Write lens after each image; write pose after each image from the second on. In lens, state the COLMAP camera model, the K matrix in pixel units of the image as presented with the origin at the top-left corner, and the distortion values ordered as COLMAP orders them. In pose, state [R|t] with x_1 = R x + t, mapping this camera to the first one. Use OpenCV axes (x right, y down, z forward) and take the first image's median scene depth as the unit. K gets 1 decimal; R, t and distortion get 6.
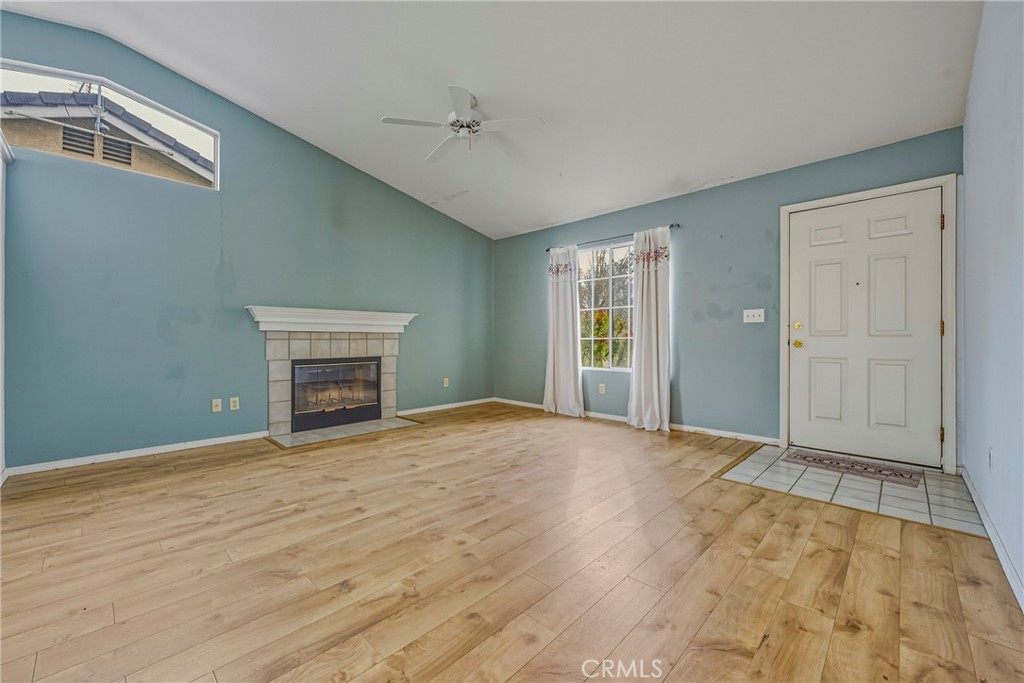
lens RADIAL K [[406.3, 0, 509.5], [0, 406.3, 338.4], [0, 0, 1]] dist [0.000728, -0.000264]
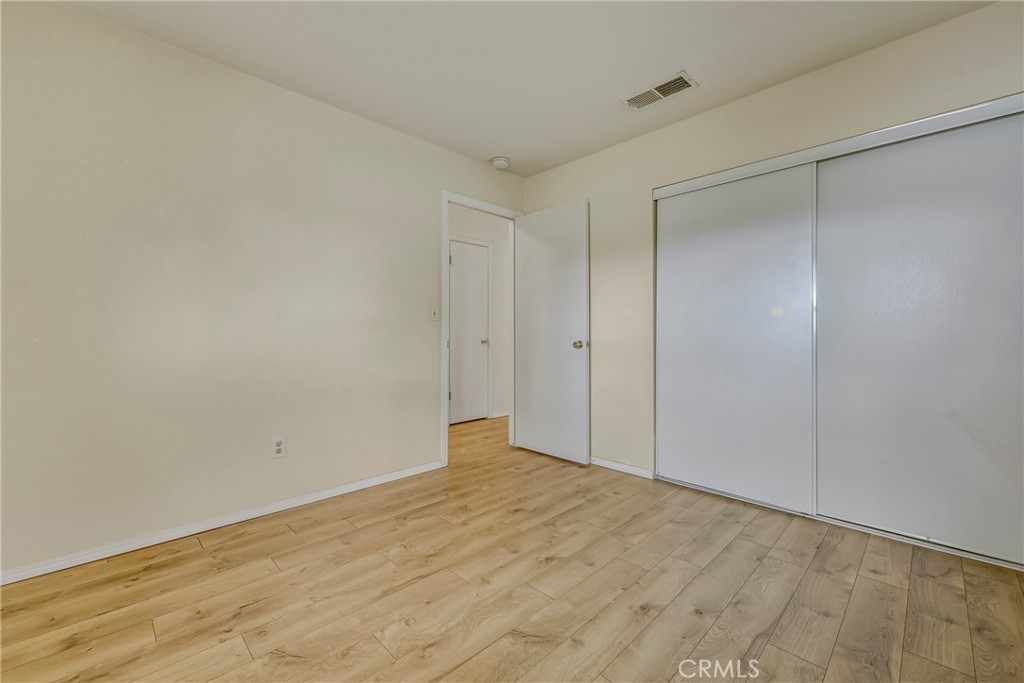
lens RADIAL K [[406.3, 0, 510.0], [0, 406.3, 339.1], [0, 0, 1]] dist [0.000728, -0.000264]
pose [[-0.999372, 0.003855, 0.035237, 2.346044], [0.003974, 0.999987, 0.003314, -0.050987], [-0.035224, 0.003452, -0.999373, 2.331487]]
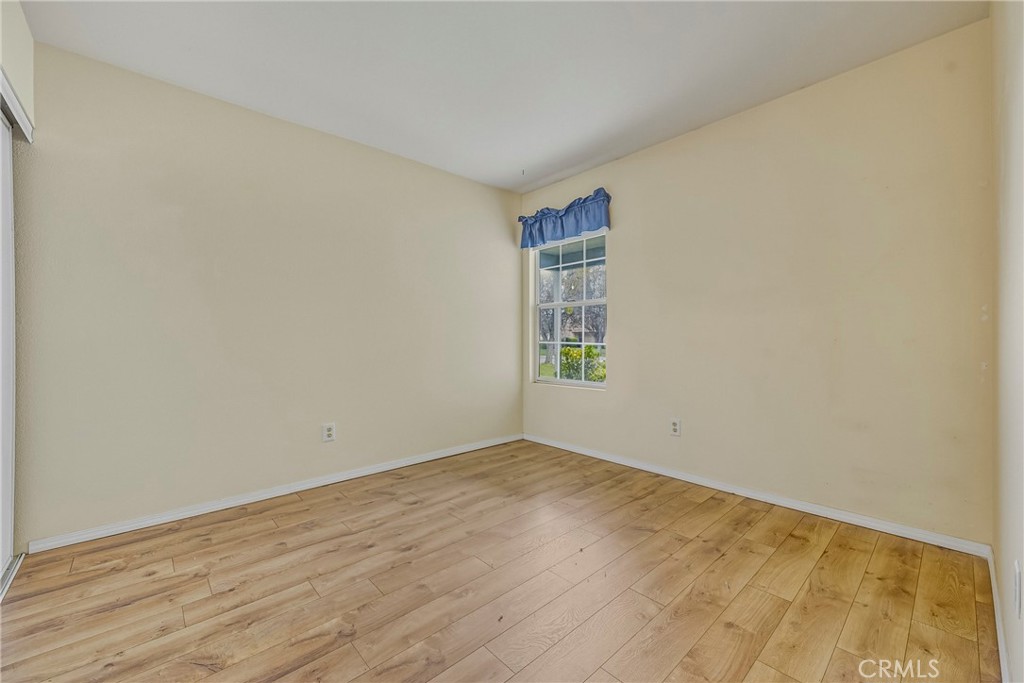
lens RADIAL K [[406.3, 0, 513.9], [0, 406.3, 339.0], [0, 0, 1]] dist [0.000728, -0.000264]
pose [[0.997830, -0.004073, -0.065712, 2.510963], [0.004455, 0.999974, 0.005659, -0.068552], [0.065687, -0.005940, 0.997823, -0.418355]]
